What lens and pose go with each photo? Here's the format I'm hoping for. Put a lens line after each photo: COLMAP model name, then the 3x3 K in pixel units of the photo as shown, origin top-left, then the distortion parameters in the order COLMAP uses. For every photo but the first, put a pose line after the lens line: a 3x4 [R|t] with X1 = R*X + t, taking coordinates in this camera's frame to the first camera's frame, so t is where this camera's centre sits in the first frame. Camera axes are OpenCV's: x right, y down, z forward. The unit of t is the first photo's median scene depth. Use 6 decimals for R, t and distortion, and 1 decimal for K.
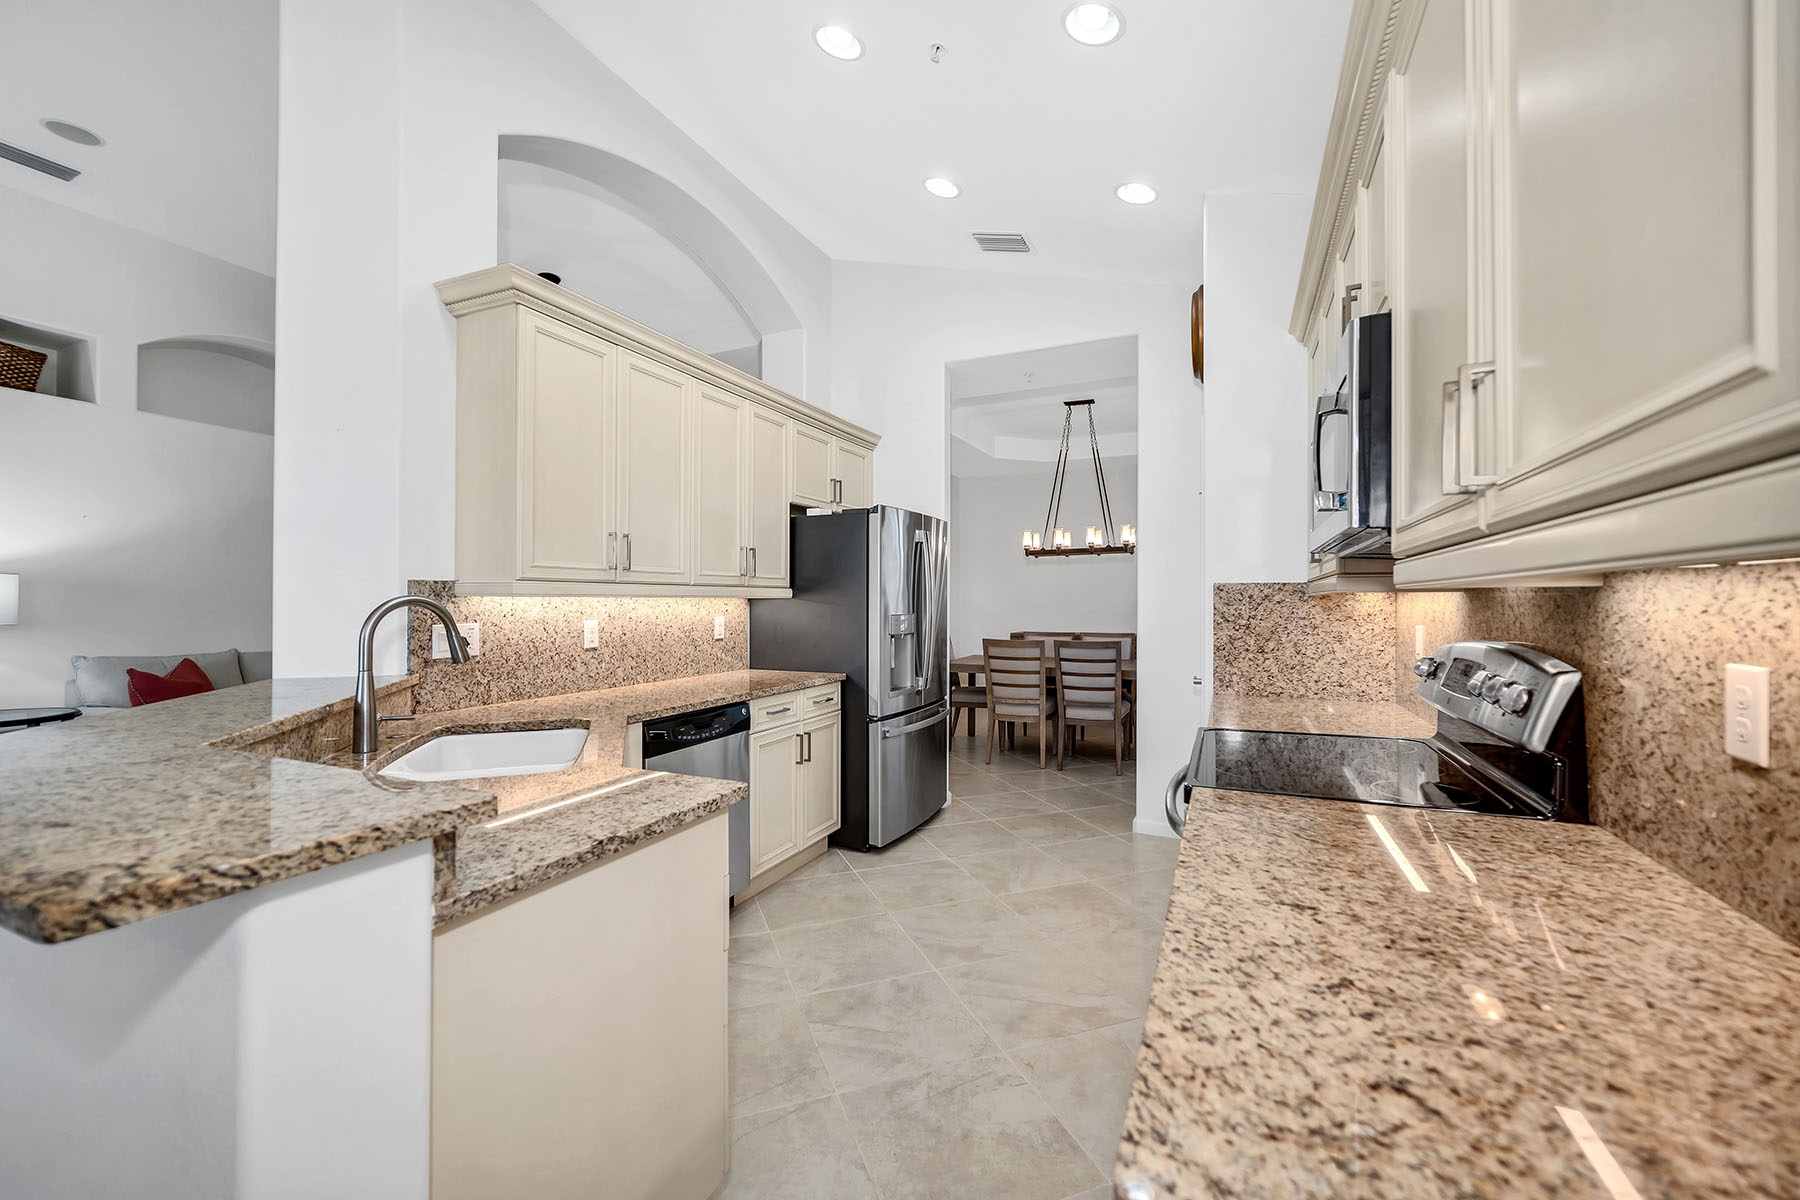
lens RADIAL K [[716.7, 0, 901.8], [0, 716.7, 596.7], [0, 0, 1]] dist [-0.001092, -0.000149]
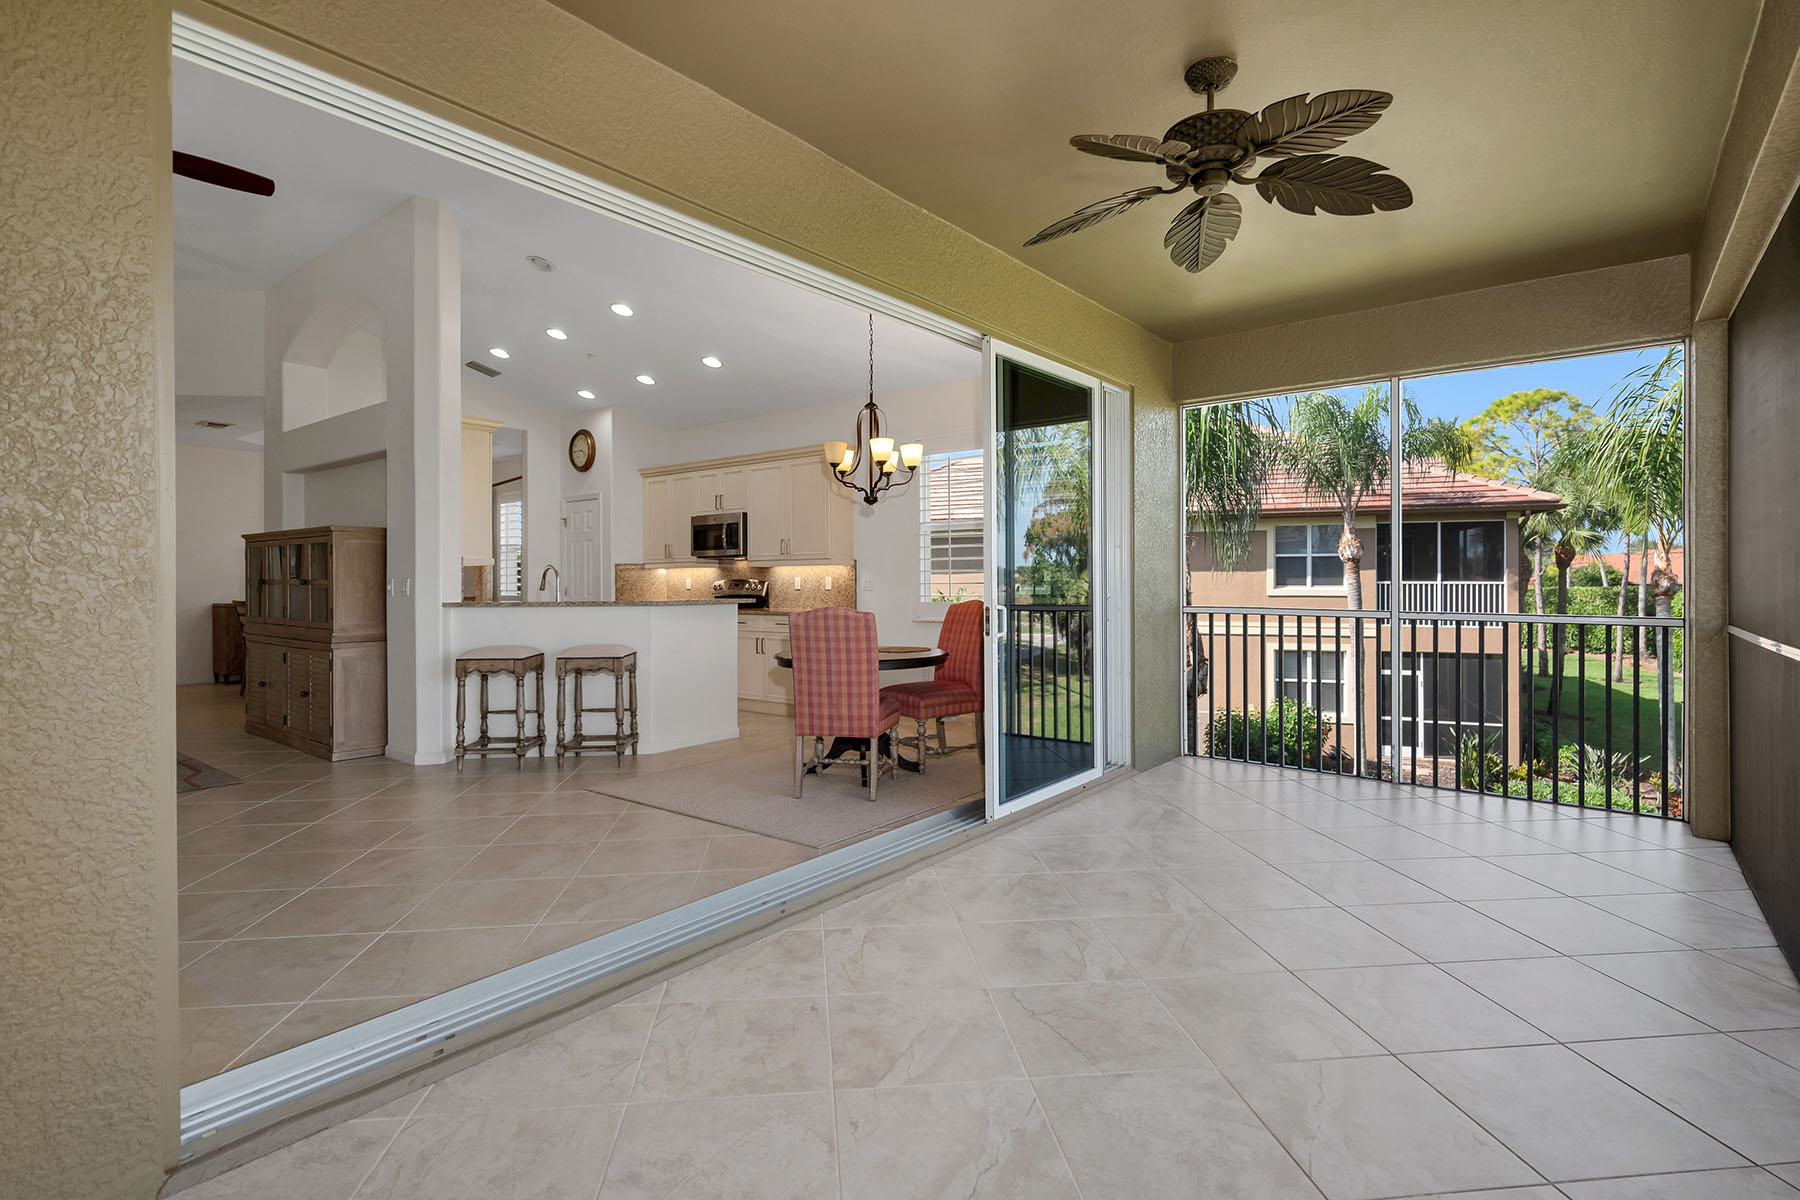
lens RADIAL K [[875.9, 0, 900.9], [0, 875.9, 584.6], [0, 0, 1]] dist [-0.000126, -0.000017]
pose [[0.238551, -0.007426, 0.971102, -1.677686], [-0.002794, 0.999961, 0.008333, 0.019238], [-0.971126, -0.004701, 0.238521, -0.511065]]
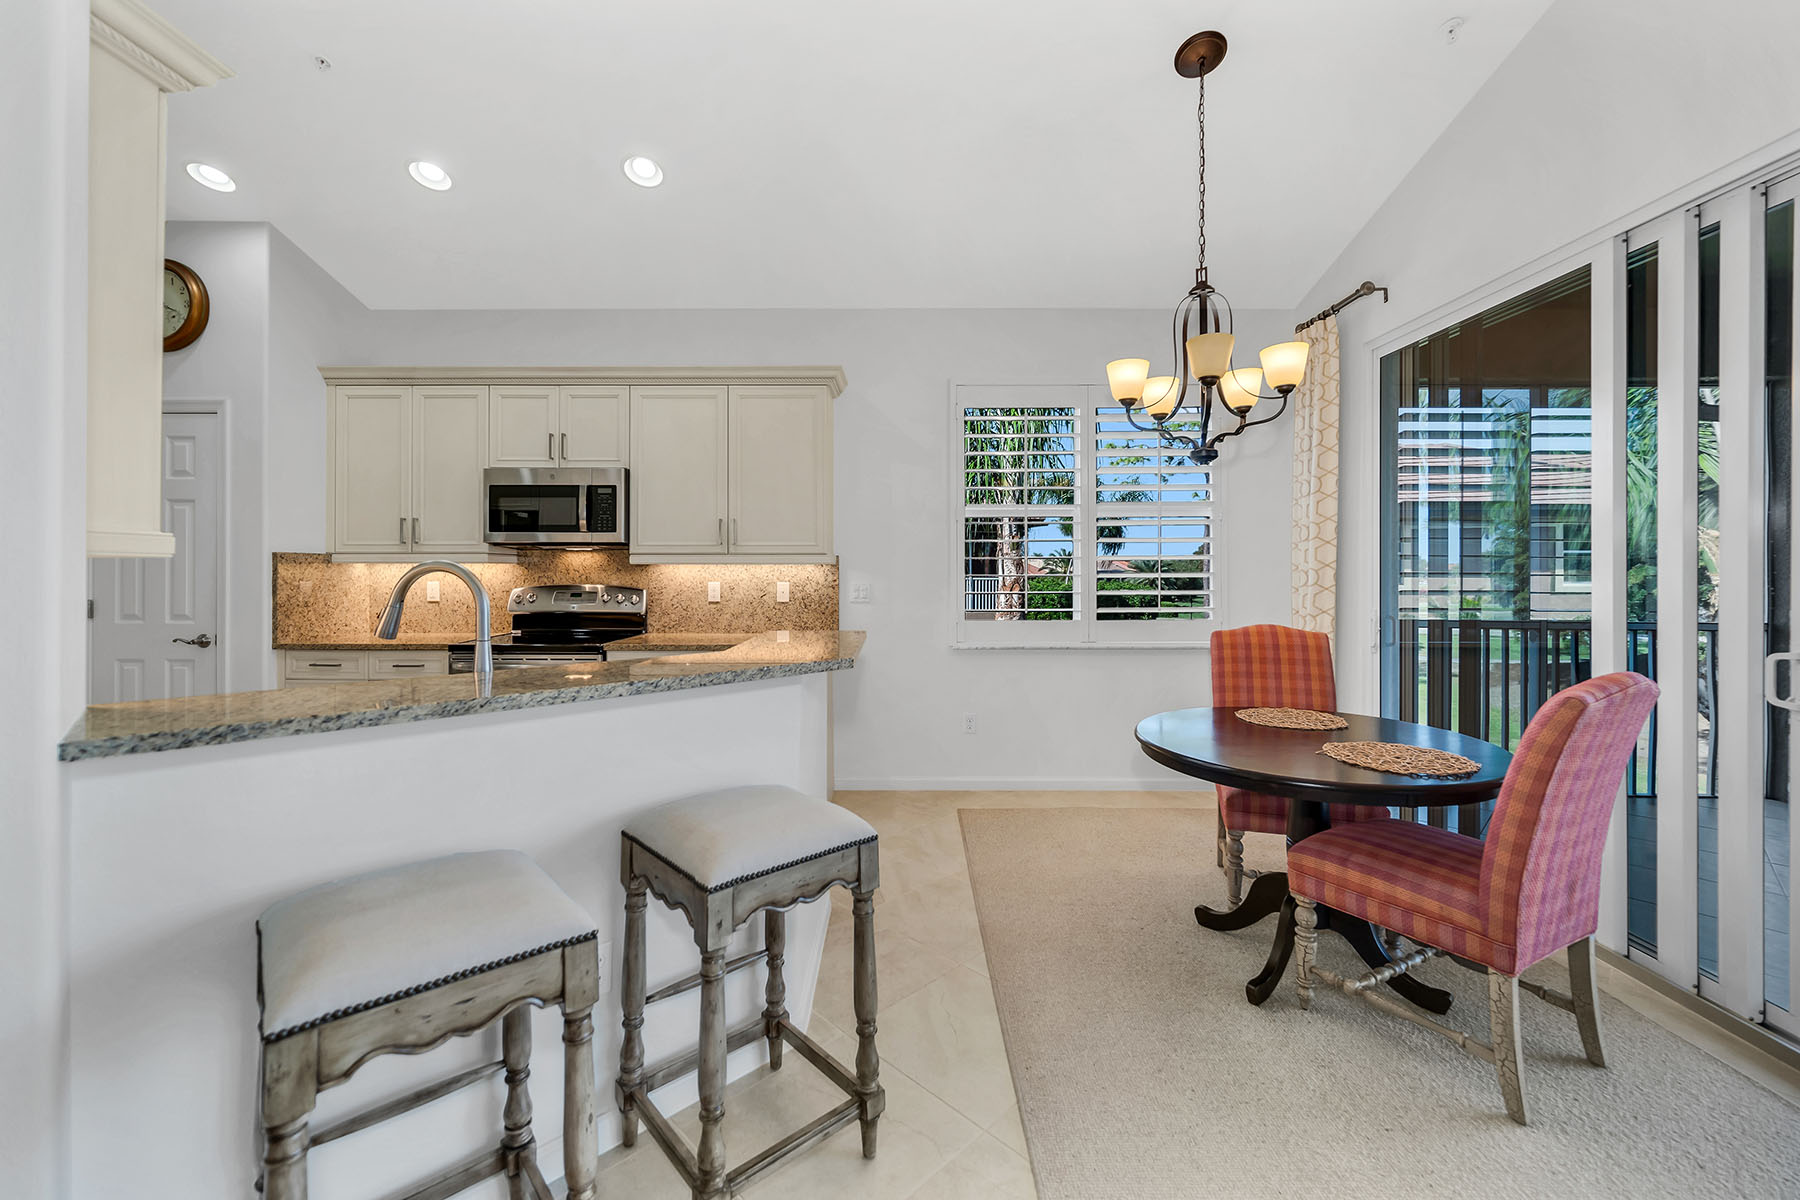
lens RADIAL K [[722.9, 0, 899.8], [0, 722.9, 572.9], [0, 0, 1]] dist [-0.001673, -0.000156]
pose [[-0.409920, -0.004663, 0.912109, -0.806284], [-0.009402, 0.999955, 0.000886, 0.003622], [-0.912073, -0.008212, -0.409946, 0.391105]]
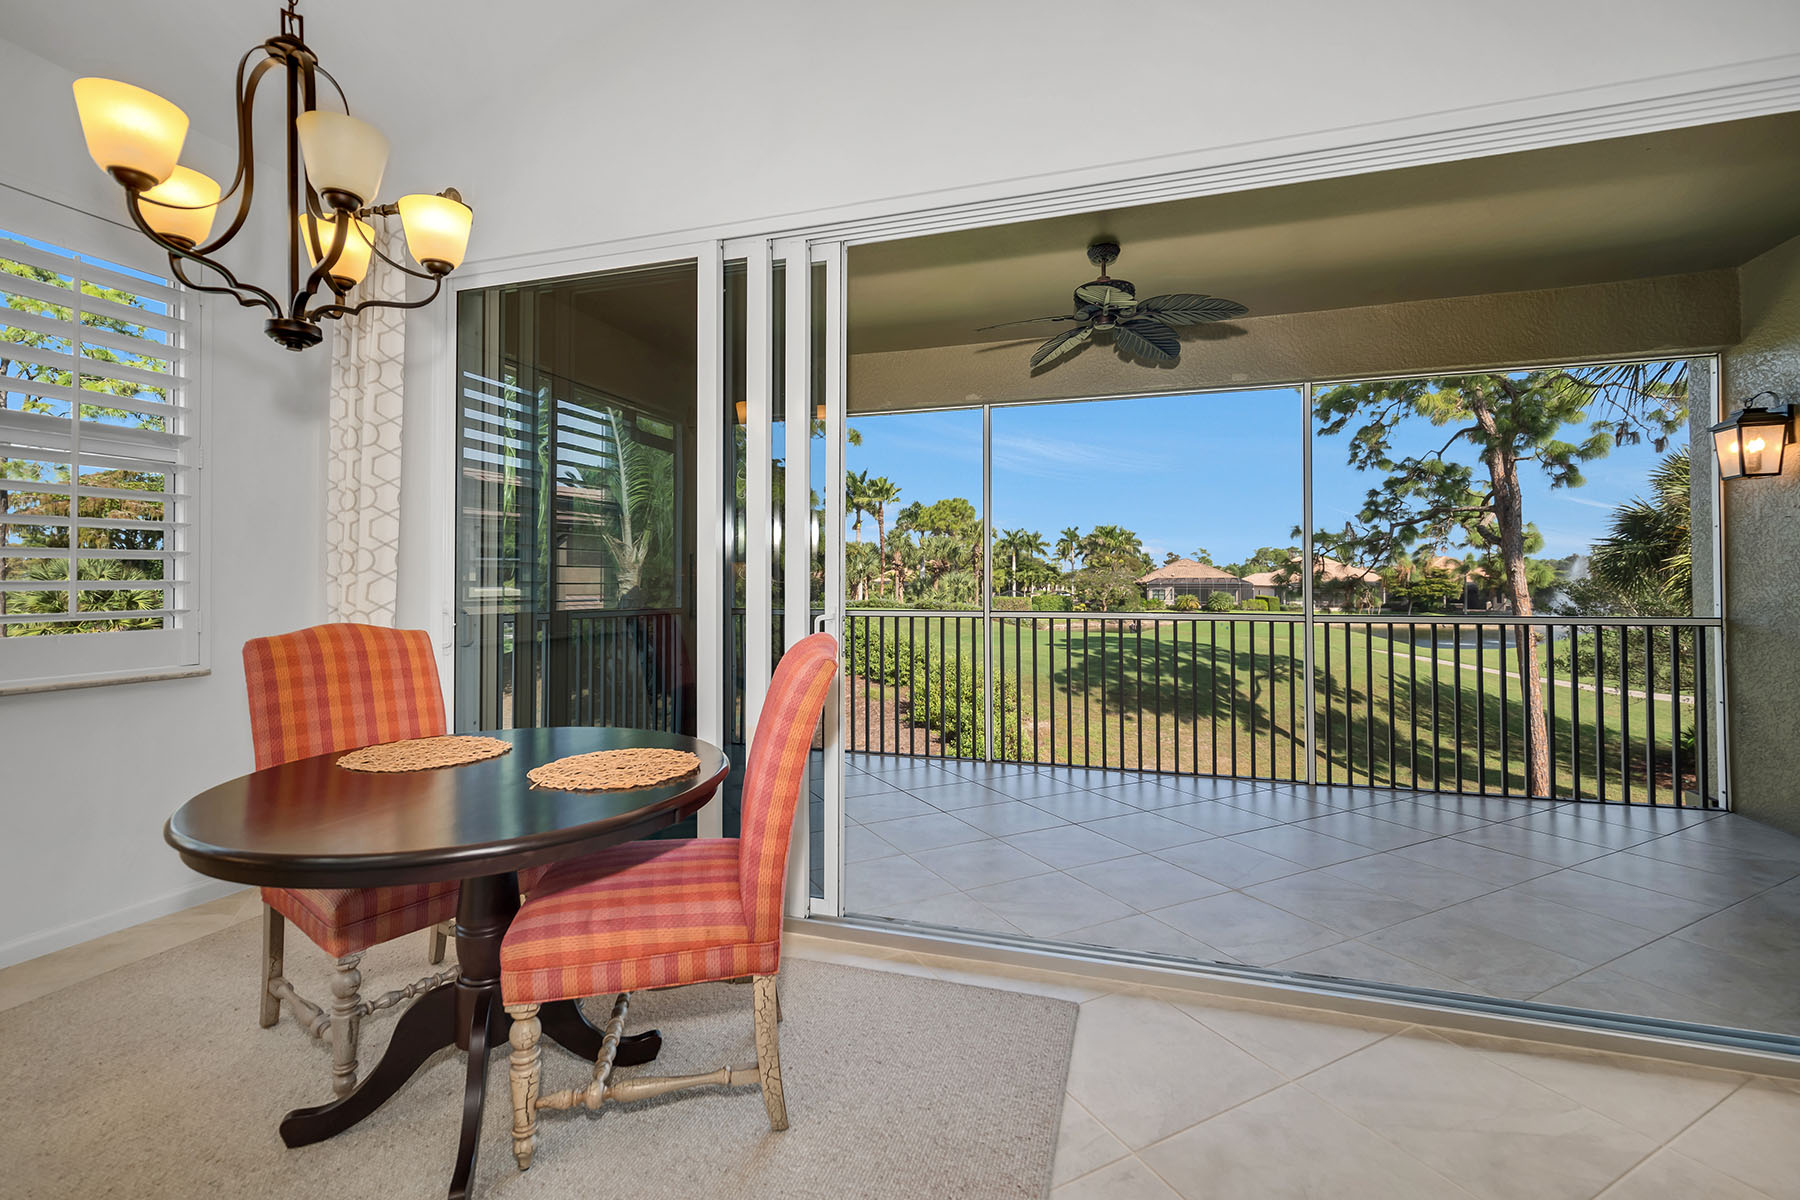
lens RADIAL K [[784.6, 0, 902.7], [0, 784.6, 569.6], [0, 0, 1]] dist [-0.002063, -0.000380]
pose [[-0.992486, -0.003623, -0.122308, -0.594531], [-0.000862, 0.999744, -0.022613, 0.029465], [0.122359, -0.022337, -0.992235, 0.321268]]
